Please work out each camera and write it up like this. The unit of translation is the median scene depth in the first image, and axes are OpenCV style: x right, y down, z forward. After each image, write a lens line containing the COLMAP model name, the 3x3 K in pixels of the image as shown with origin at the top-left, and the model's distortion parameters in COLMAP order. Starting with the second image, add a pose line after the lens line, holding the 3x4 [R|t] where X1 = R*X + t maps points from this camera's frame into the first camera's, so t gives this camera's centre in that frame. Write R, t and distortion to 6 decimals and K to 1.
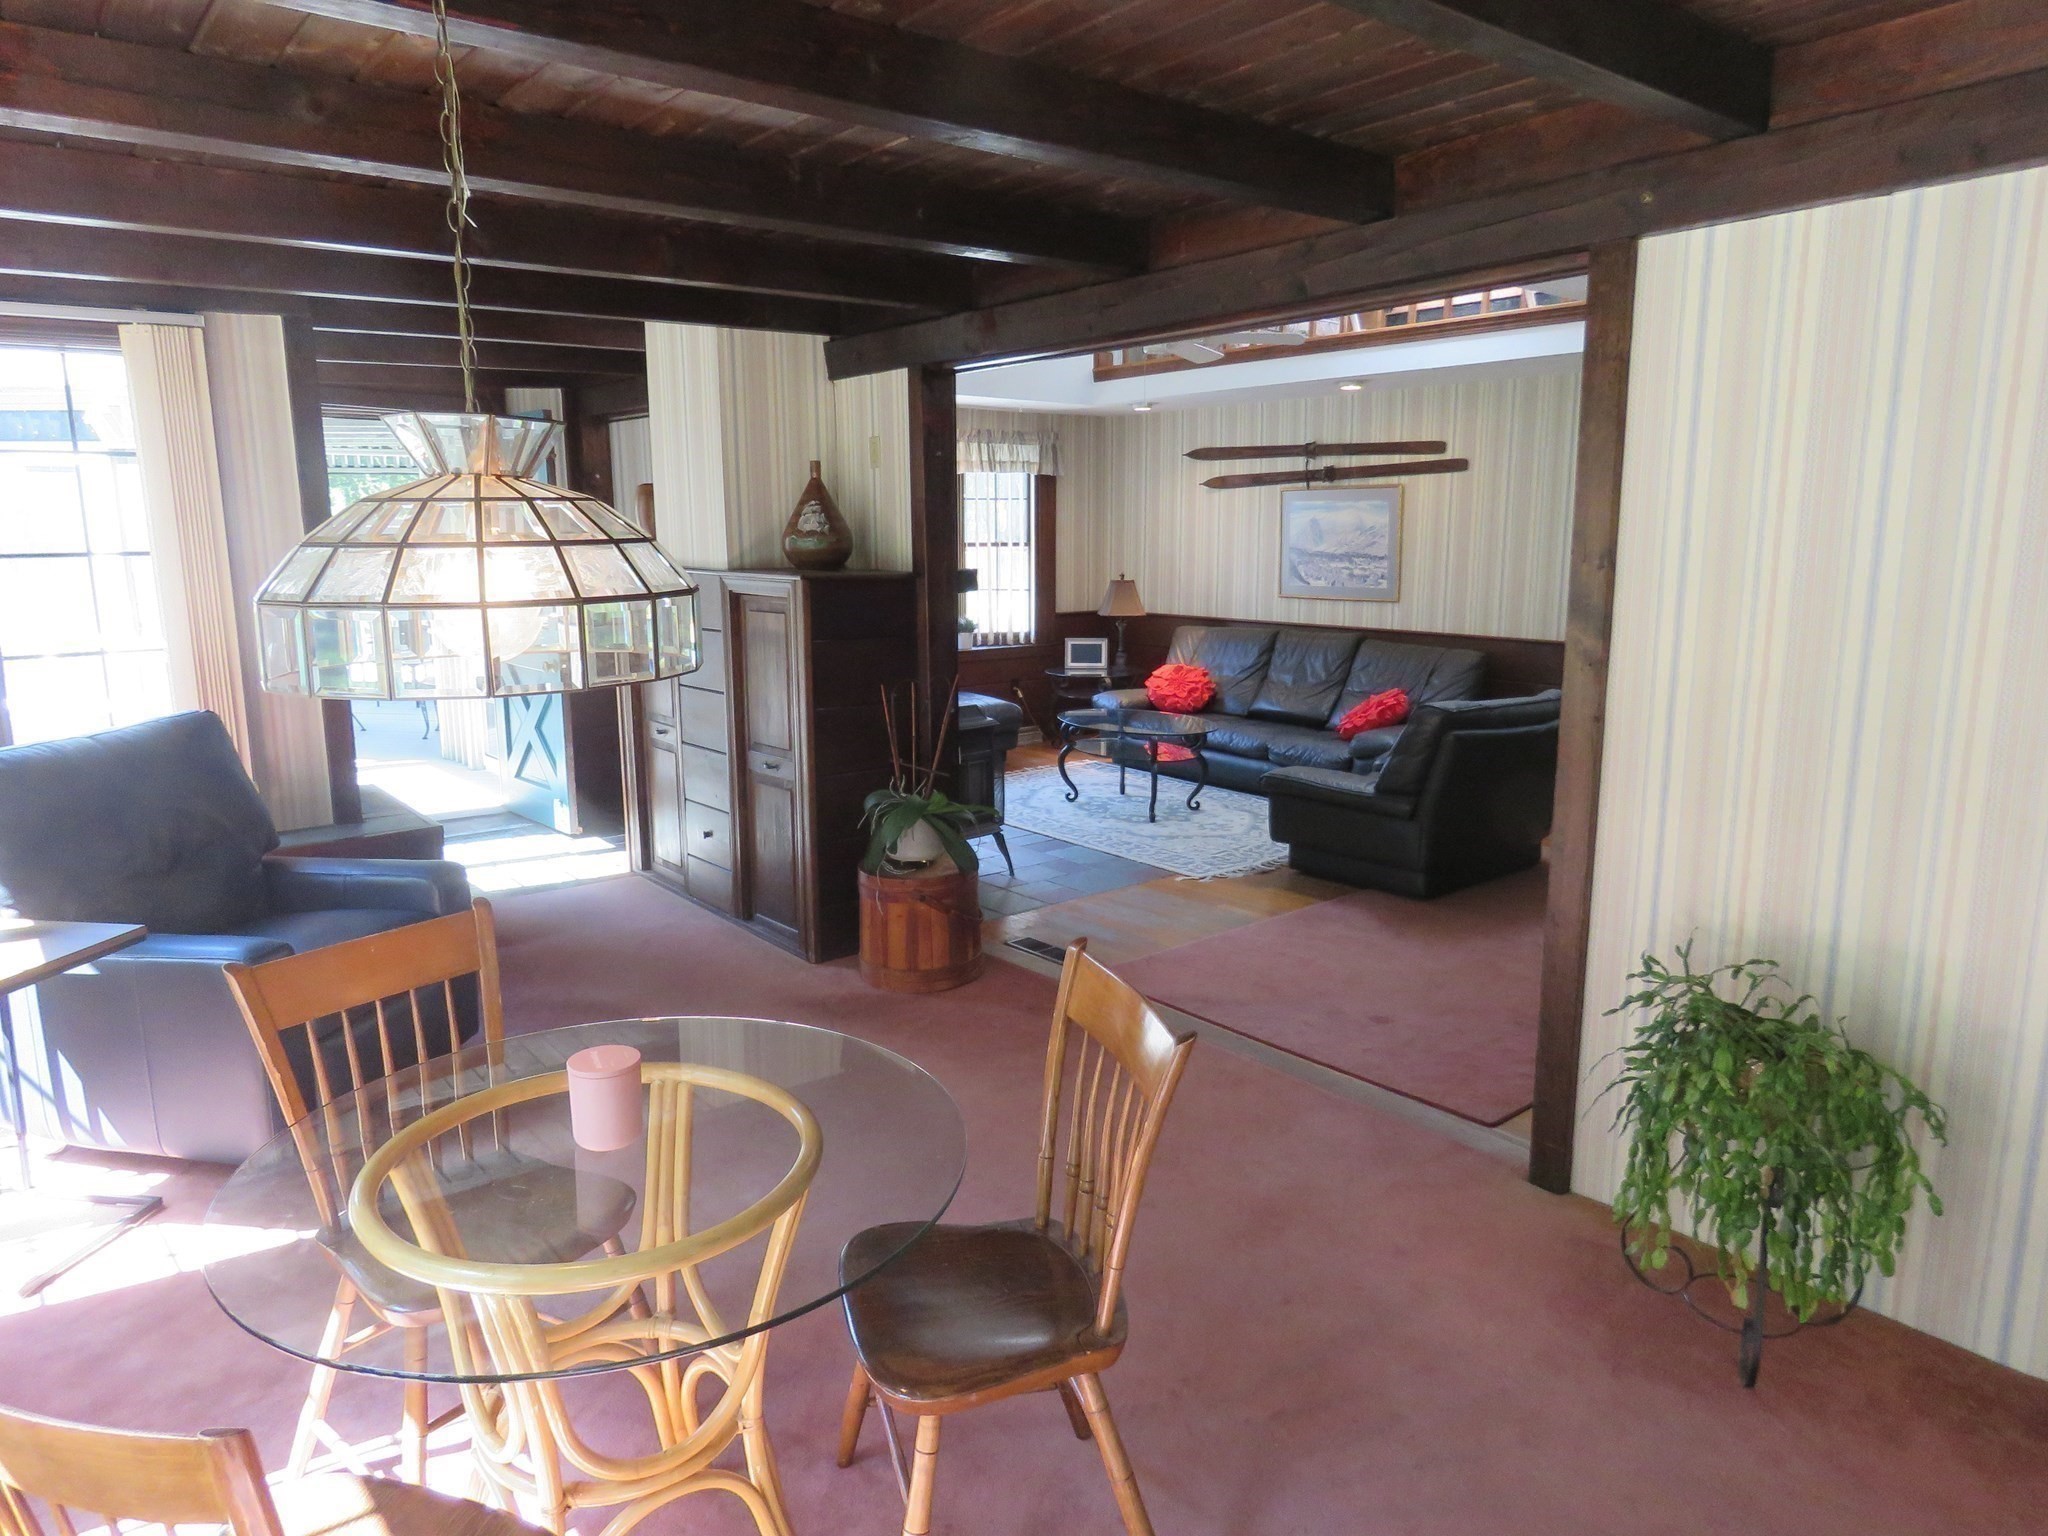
lens RADIAL K [[1301.9, 0, 1036.7], [0, 1301.9, 764.3], [0, 0, 1]] dist [-0.009528, 0.002192]
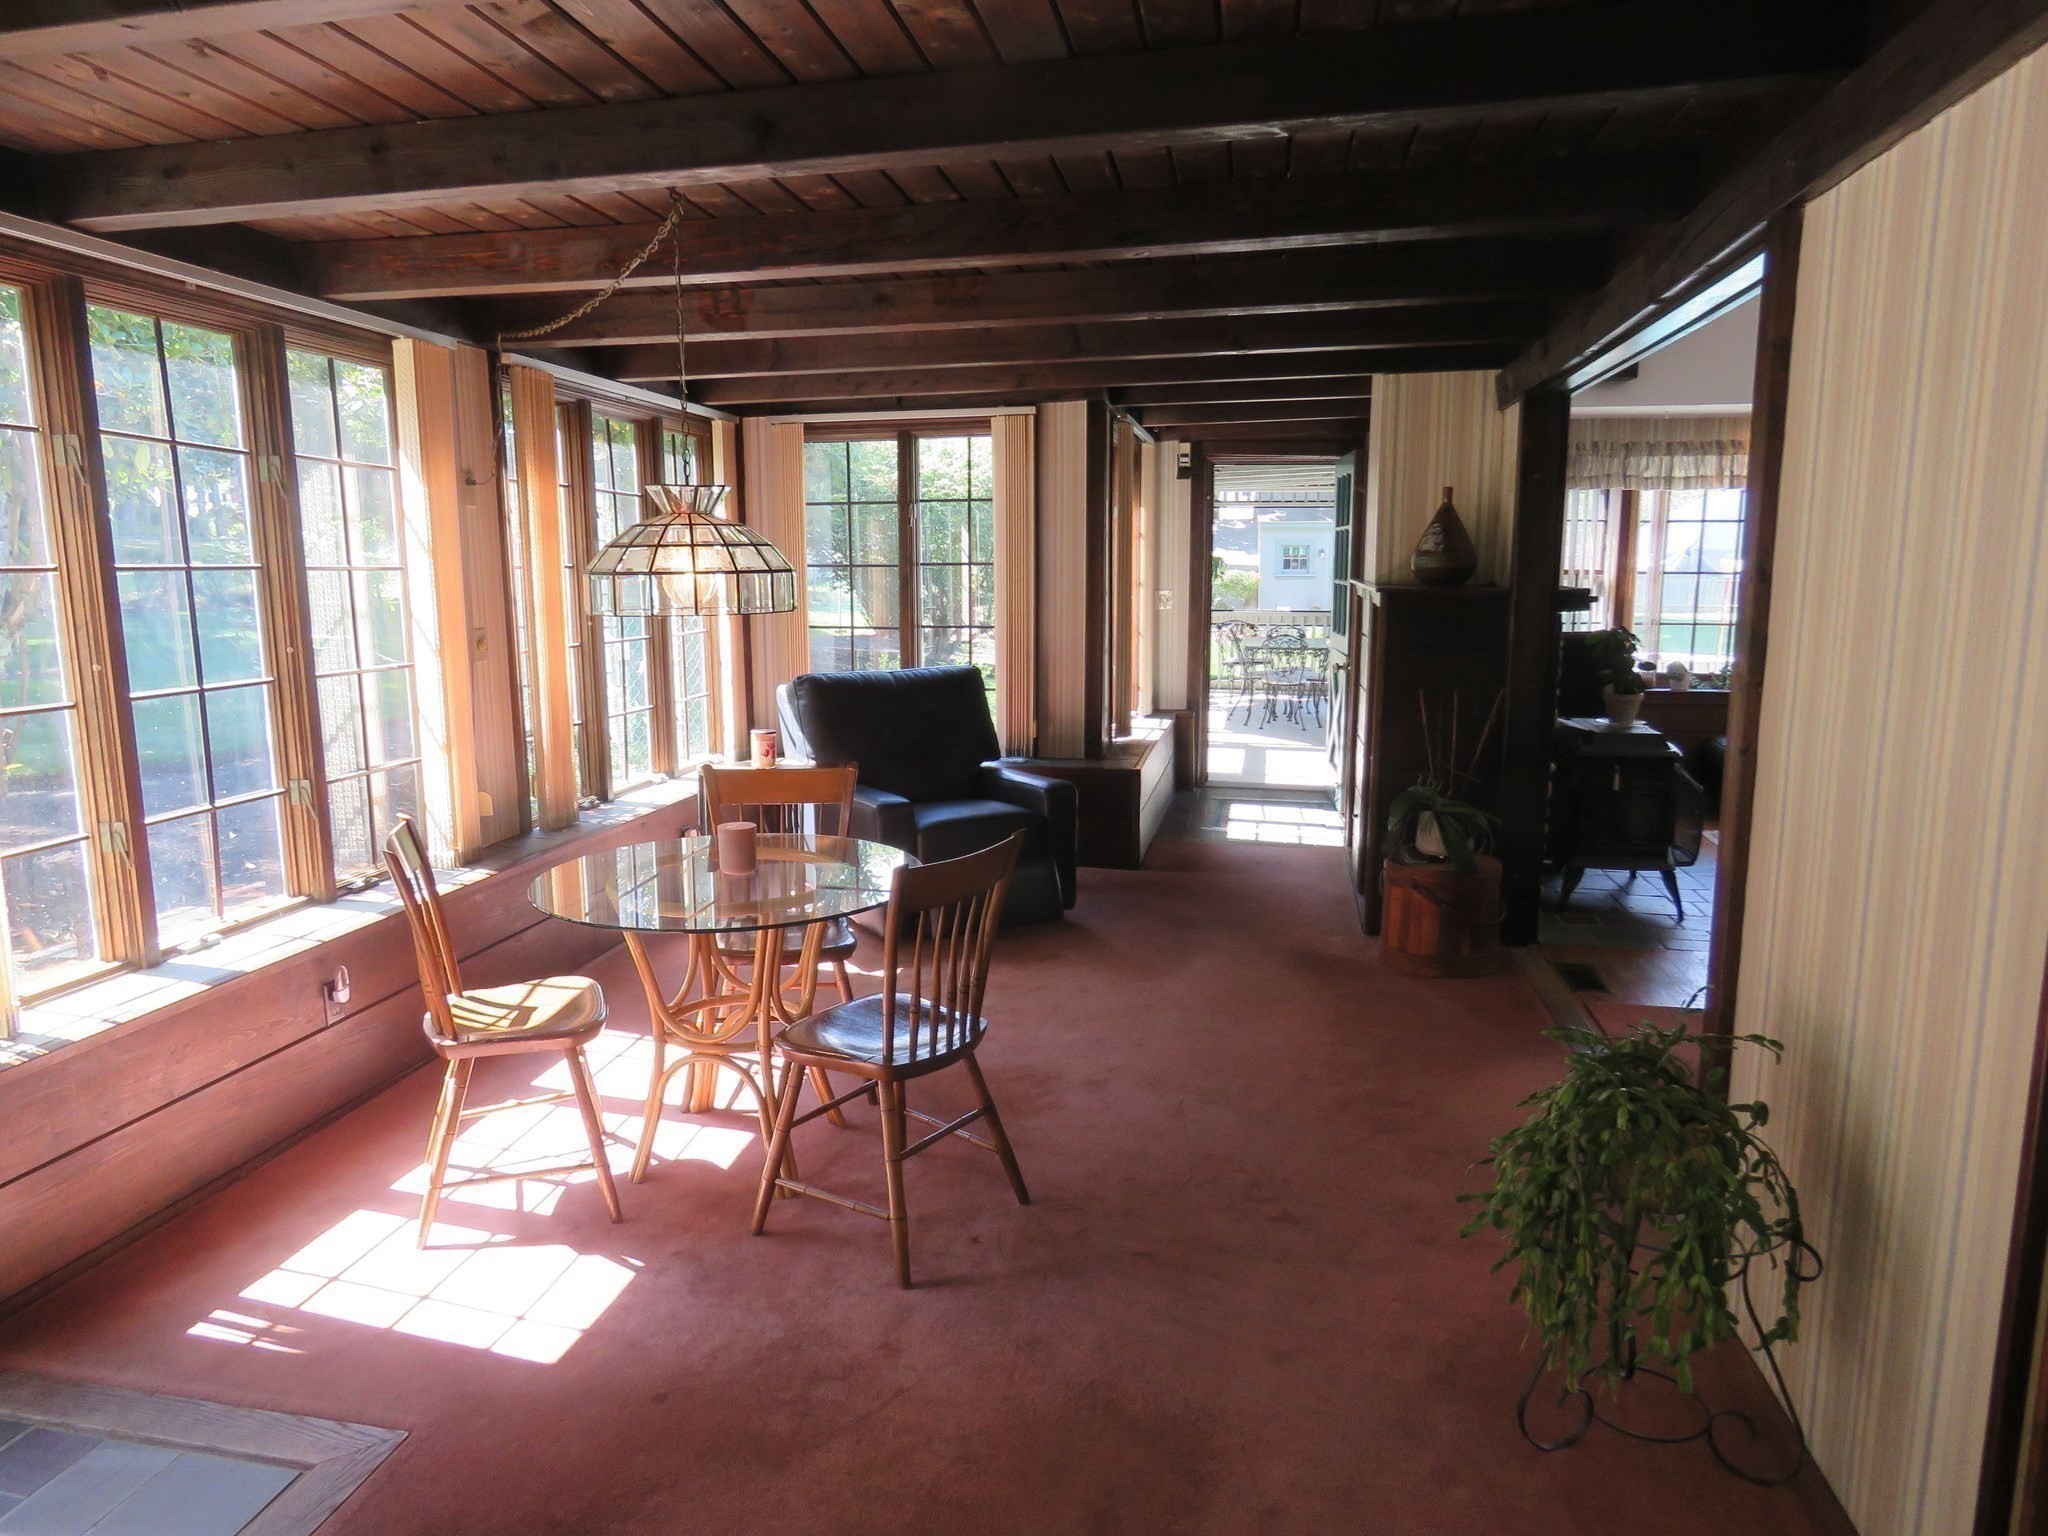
lens RADIAL K [[1301.9, 0, 1009.8], [0, 1301.9, 770.7], [0, 0, 1]] dist [-0.009528, 0.002192]
pose [[0.625780, 0.126314, -0.769704, 0.565944], [-0.141454, 0.988816, 0.047268, 0.004527], [0.767066, 0.079299, 0.636649, 0.047228]]
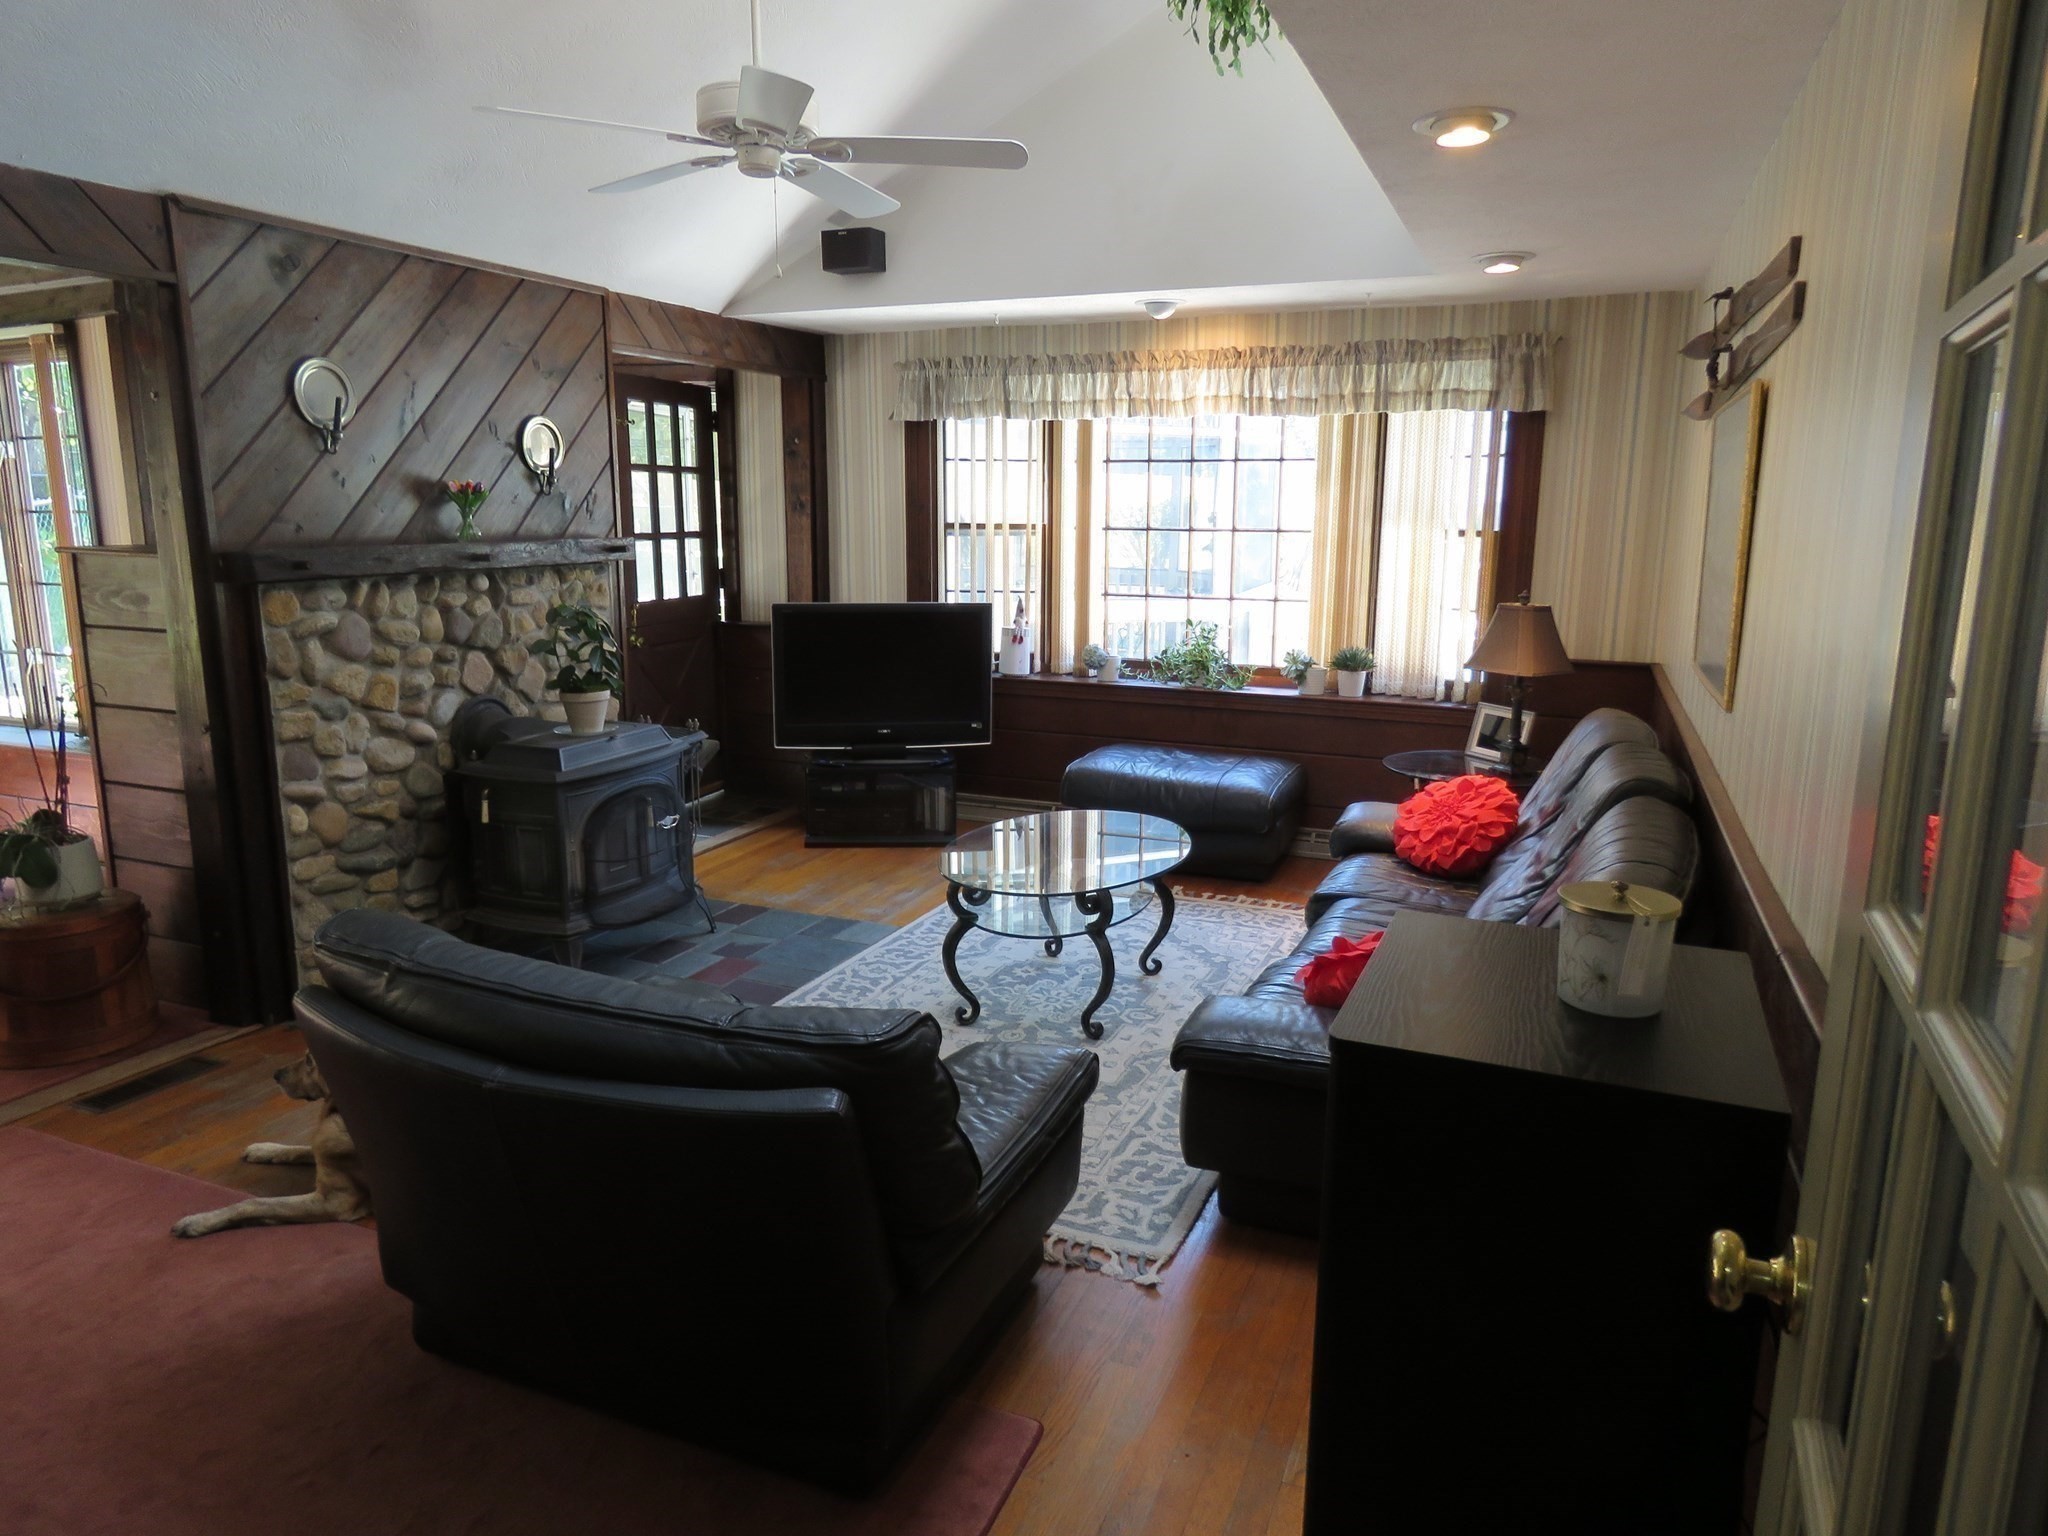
lens RADIAL K [[1301.9, 0, 1027.5], [0, 1301.9, 777.2], [0, 0, 1]] dist [-0.009528, 0.002192]
pose [[0.460022, 0.186013, -0.868205, 0.984777], [-0.169174, 0.978259, 0.119954, -0.228182], [0.871642, 0.091696, 0.481489, 1.285623]]
